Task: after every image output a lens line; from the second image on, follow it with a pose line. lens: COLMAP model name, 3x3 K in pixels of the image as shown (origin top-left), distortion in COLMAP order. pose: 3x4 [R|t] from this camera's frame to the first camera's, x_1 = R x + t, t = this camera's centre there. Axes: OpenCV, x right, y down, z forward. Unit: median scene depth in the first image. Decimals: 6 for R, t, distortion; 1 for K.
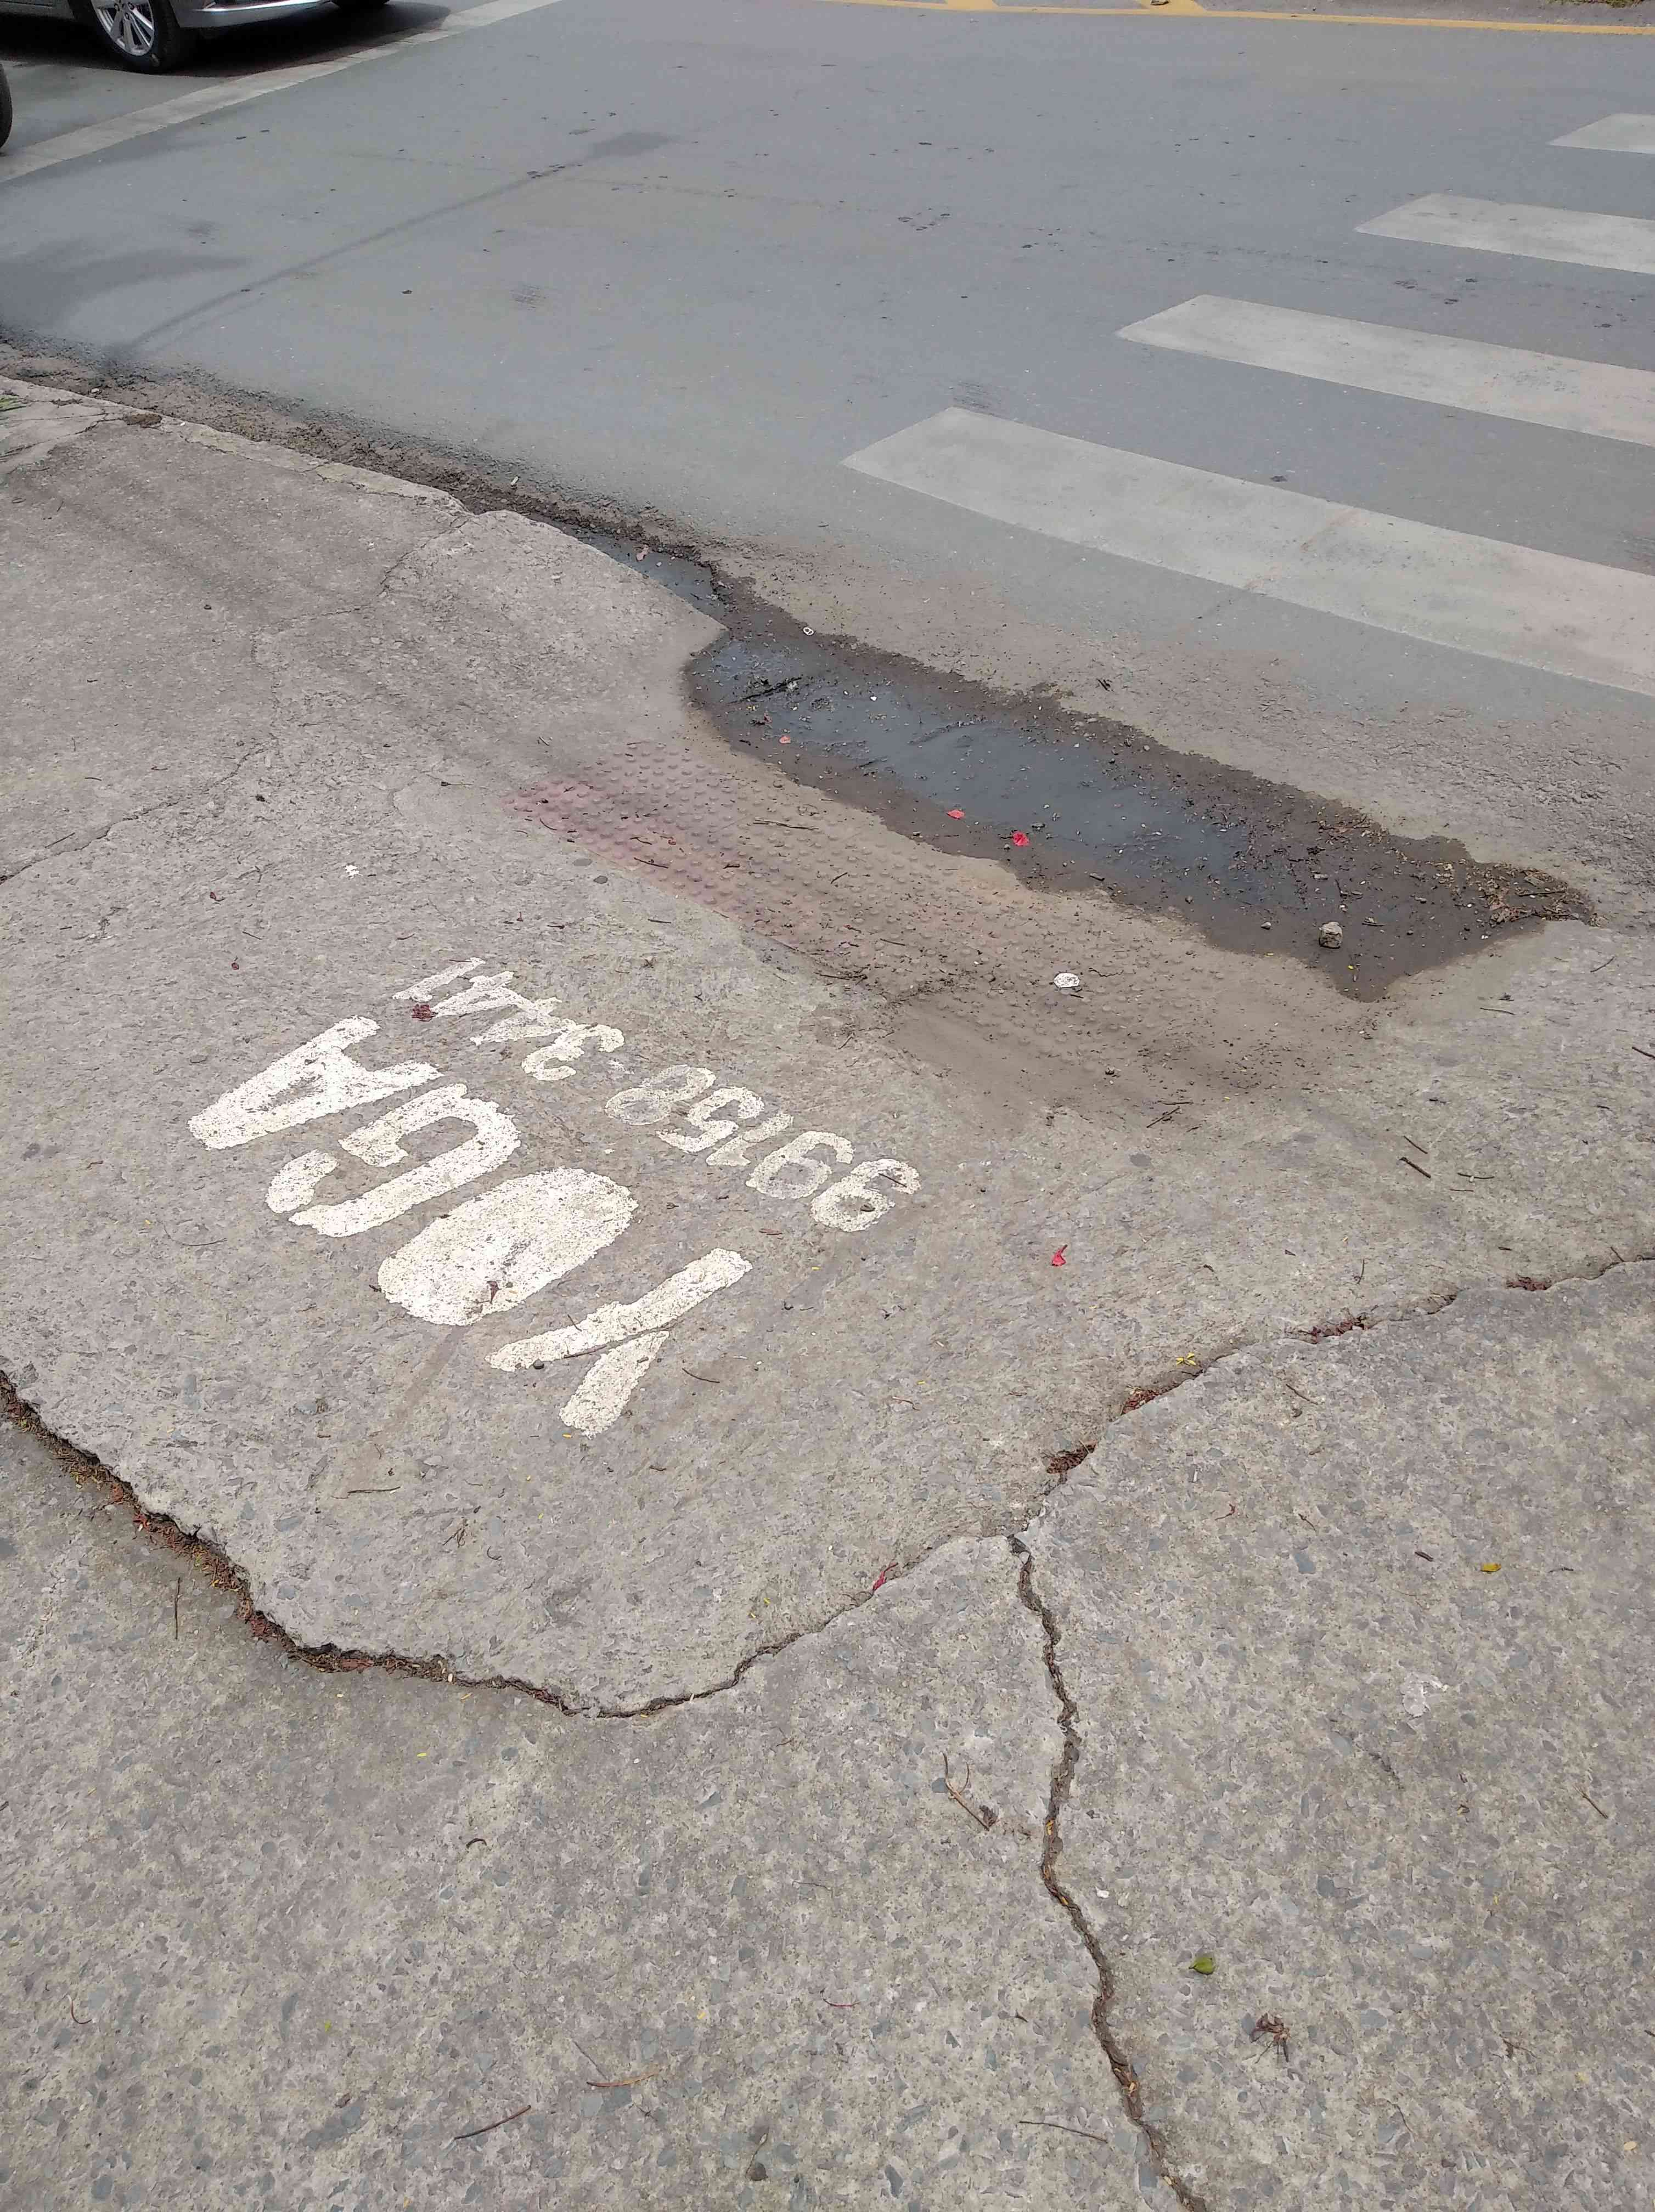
lens RADIAL K [[1672.1, 0, 827.5], [0, 1672.1, 1106.0], [0, 0, 1]] dist [0.063281, -0.118132]
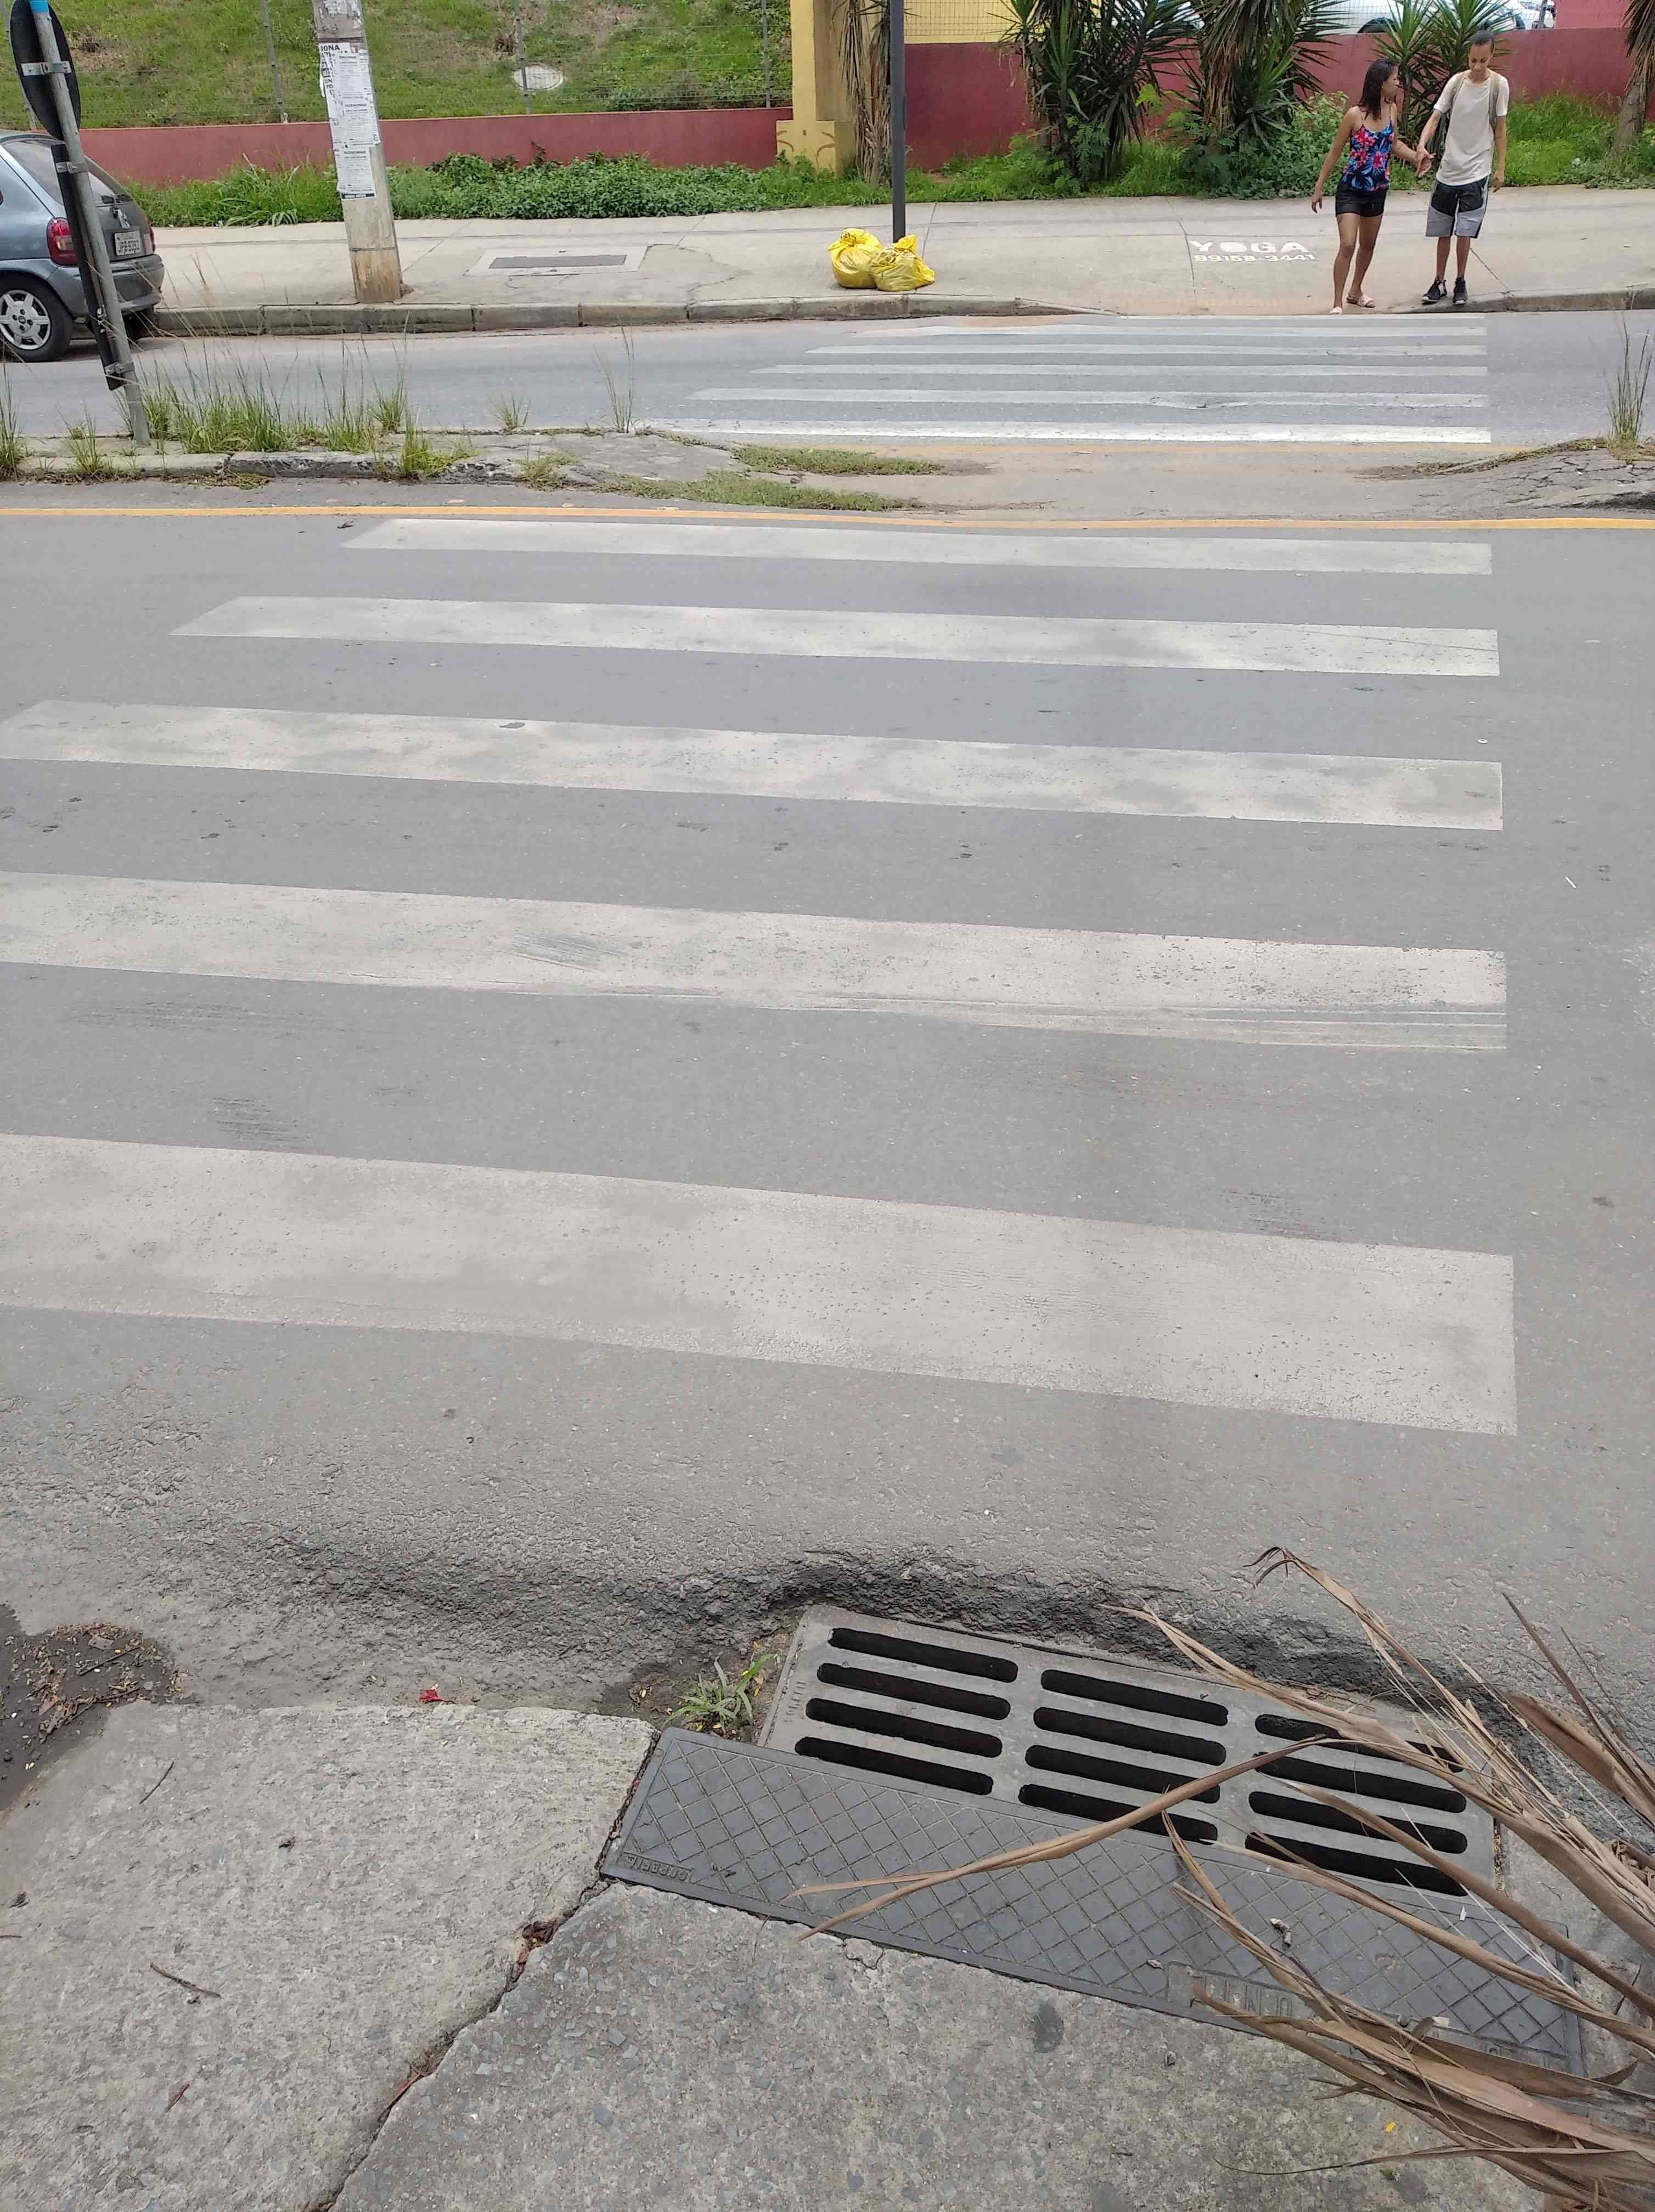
lens RADIAL K [[1672.1, 0, 827.5], [0, 1672.1, 1106.0], [0, 0, 1]] dist [0.063281, -0.118132]
pose [[0.835602, -0.244434, 0.491957, 0.440352], [0.337215, 0.935200, -0.108104, -0.194672], [-0.433654, 0.256227, 0.863882, 0.162987]]
